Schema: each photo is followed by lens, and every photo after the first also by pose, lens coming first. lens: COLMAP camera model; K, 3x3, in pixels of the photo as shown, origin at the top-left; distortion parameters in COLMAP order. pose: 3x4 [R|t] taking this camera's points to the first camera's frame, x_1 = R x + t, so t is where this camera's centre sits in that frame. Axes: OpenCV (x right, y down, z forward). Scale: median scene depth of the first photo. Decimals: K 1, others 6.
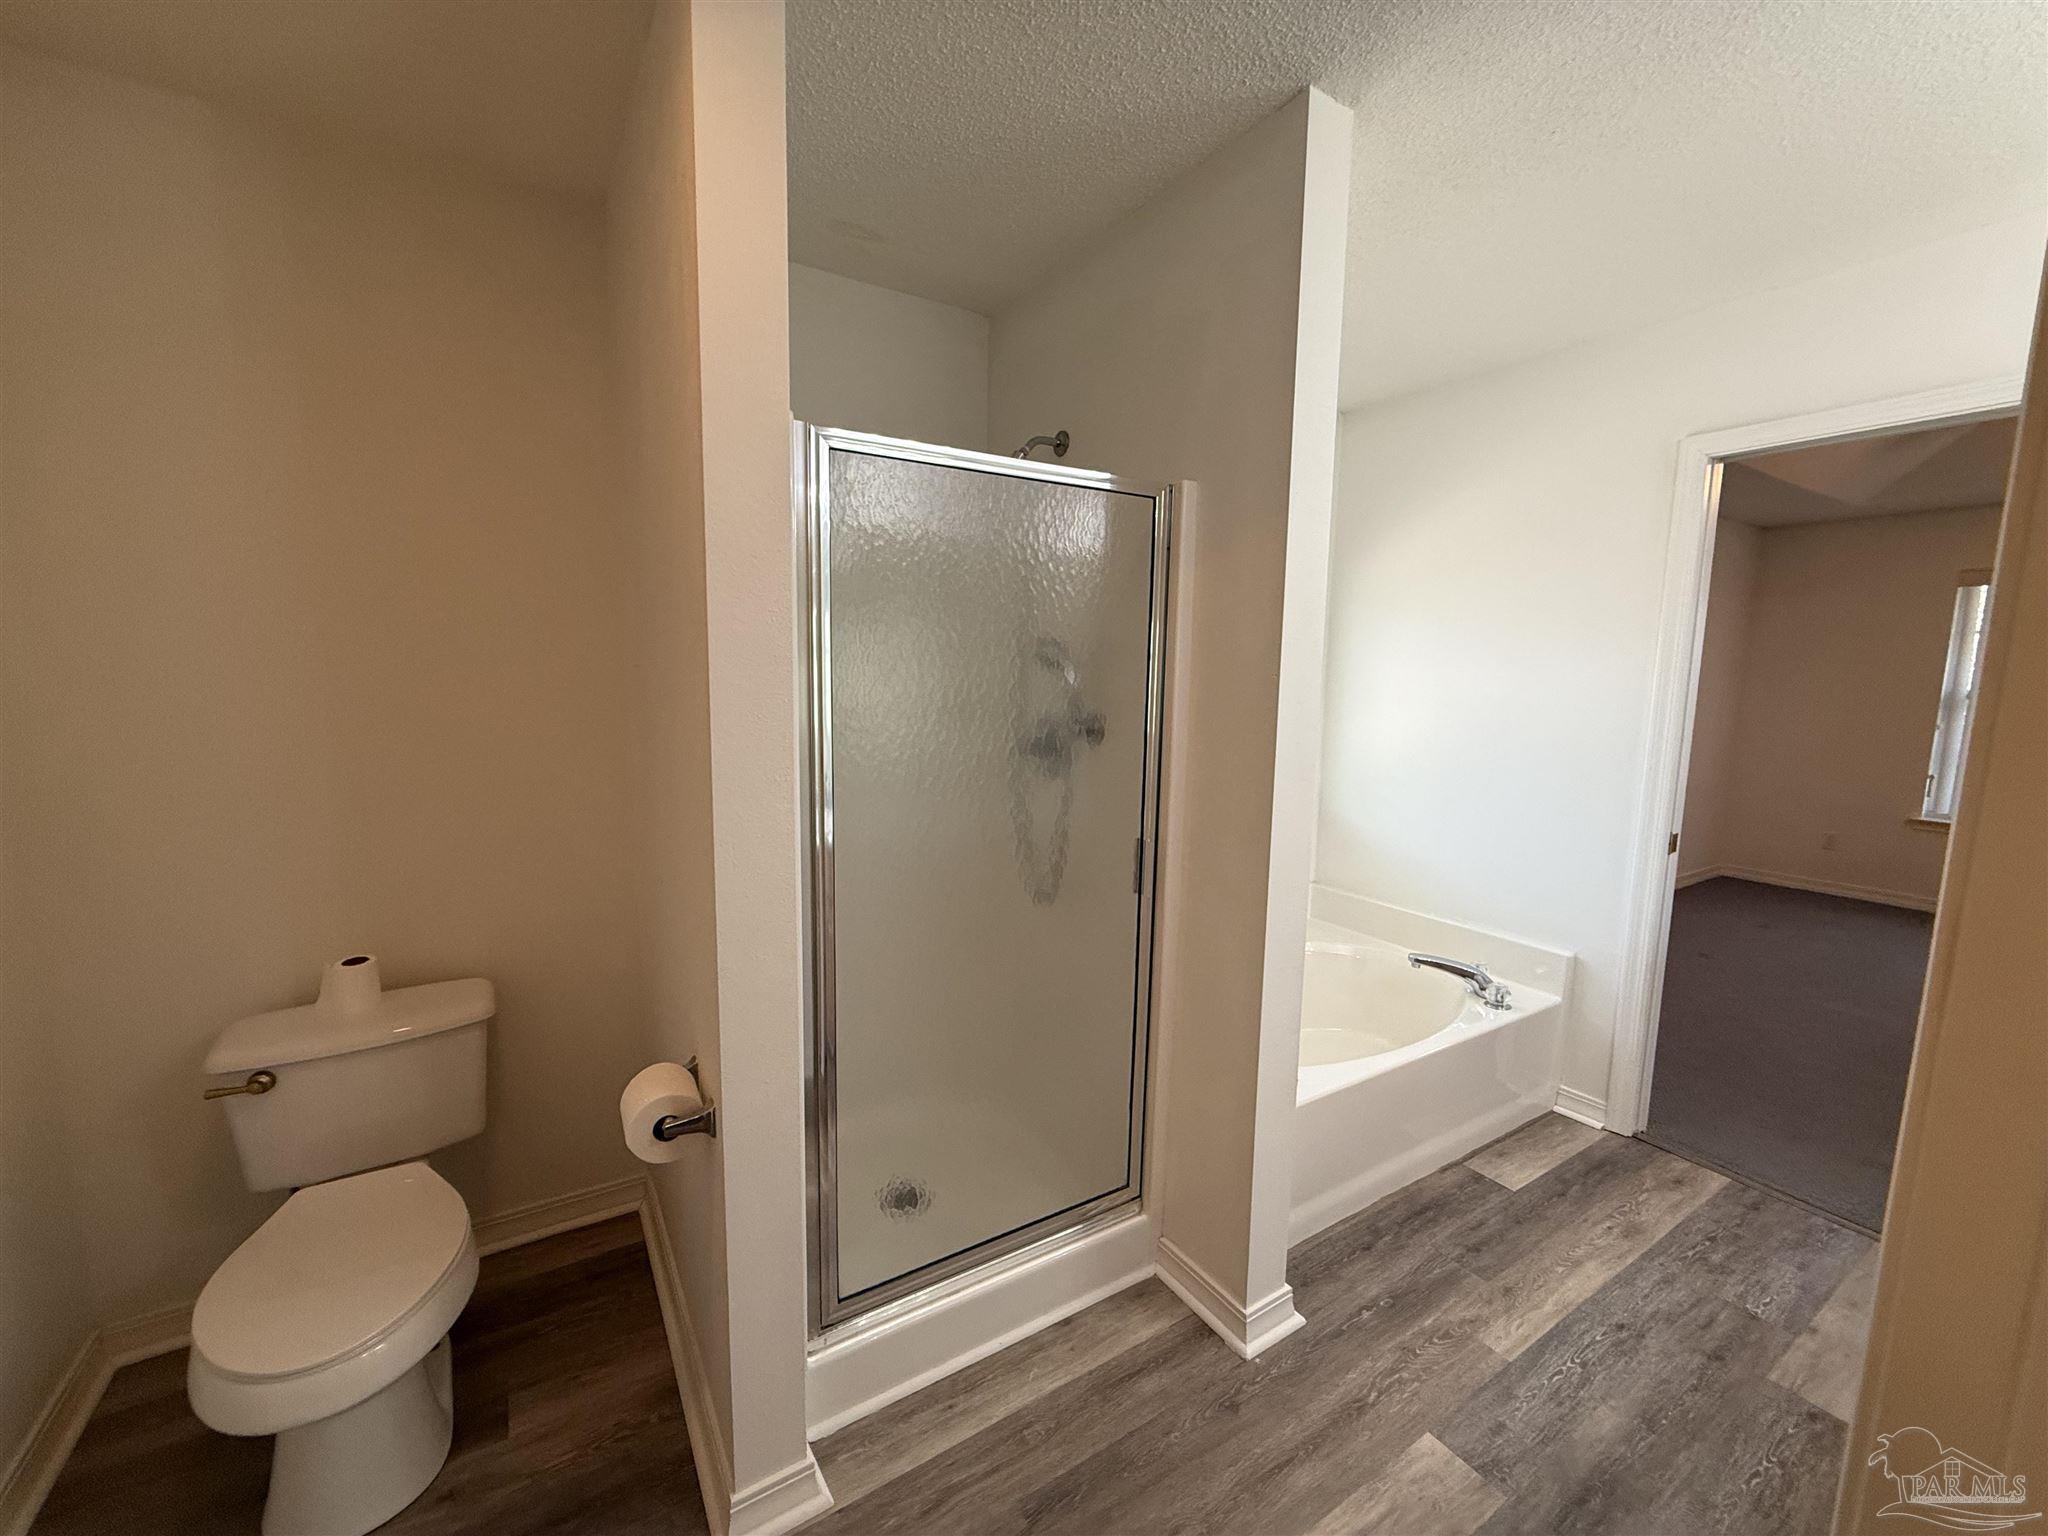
lens RADIAL K [[815.0, 0, 1021.3], [0, 815.0, 771.1], [0, 0, 1]] dist [-0.000325, -0.000217]
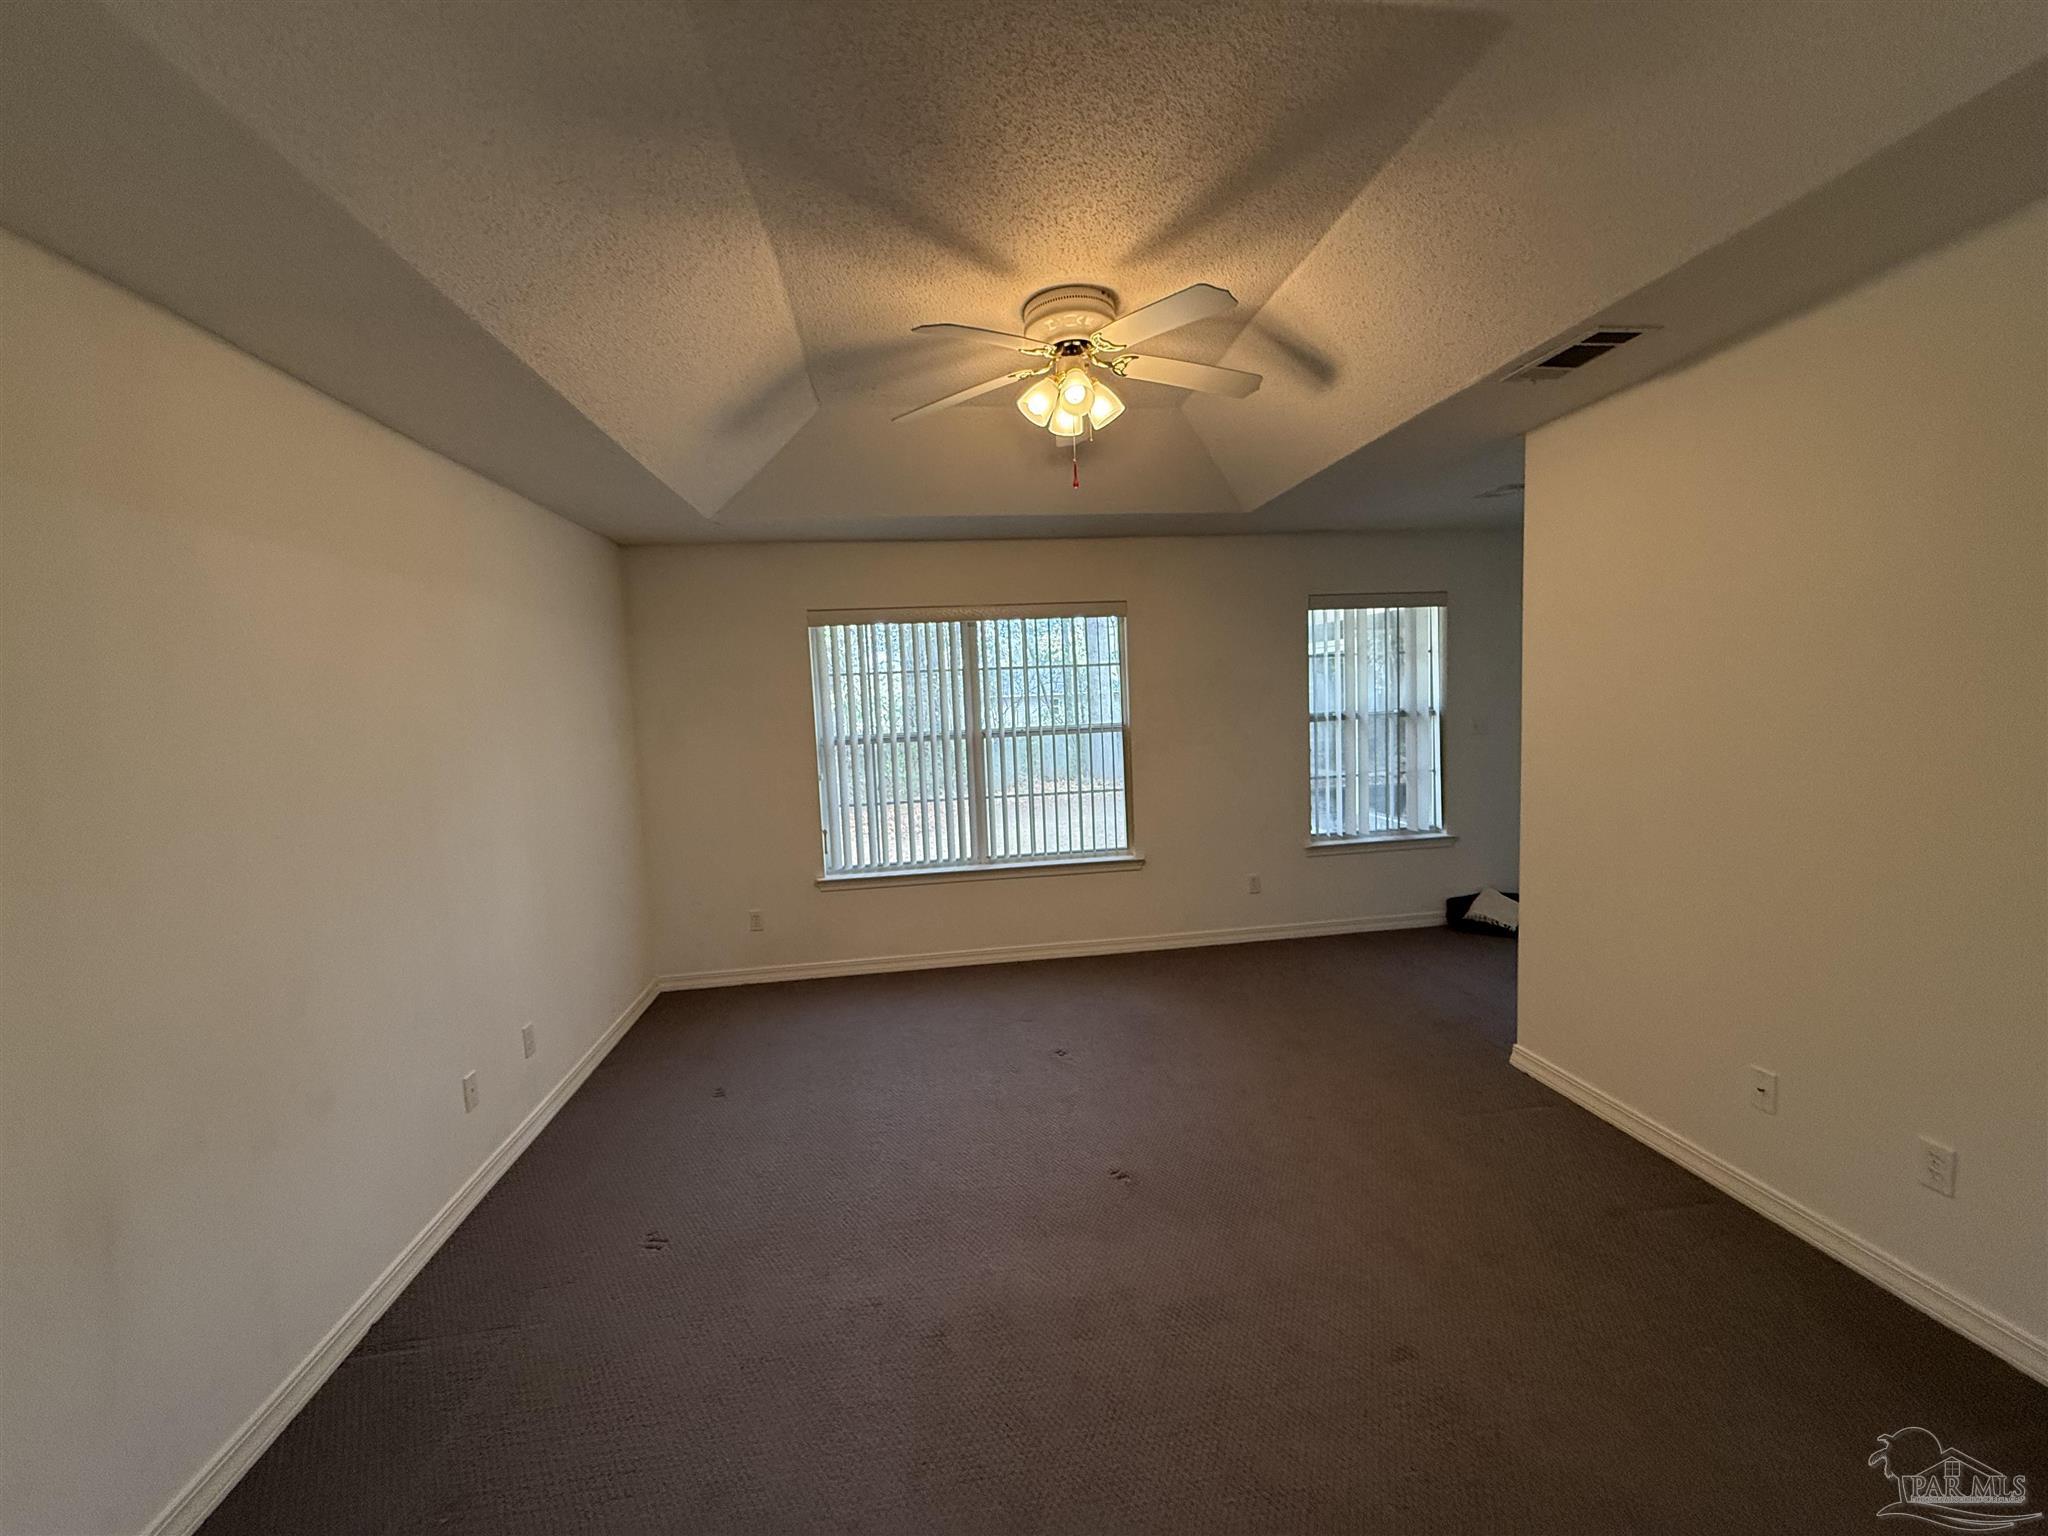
lens RADIAL K [[815.0, 0, 1029.0], [0, 815.0, 760.7], [0, 0, 1]] dist [-0.000325, -0.000217]
pose [[0.409963, -0.108818, 0.905588, 0.898516], [0.169751, 0.984614, 0.041467, -0.163126], [-0.896167, 0.136725, 0.422127, 0.911814]]
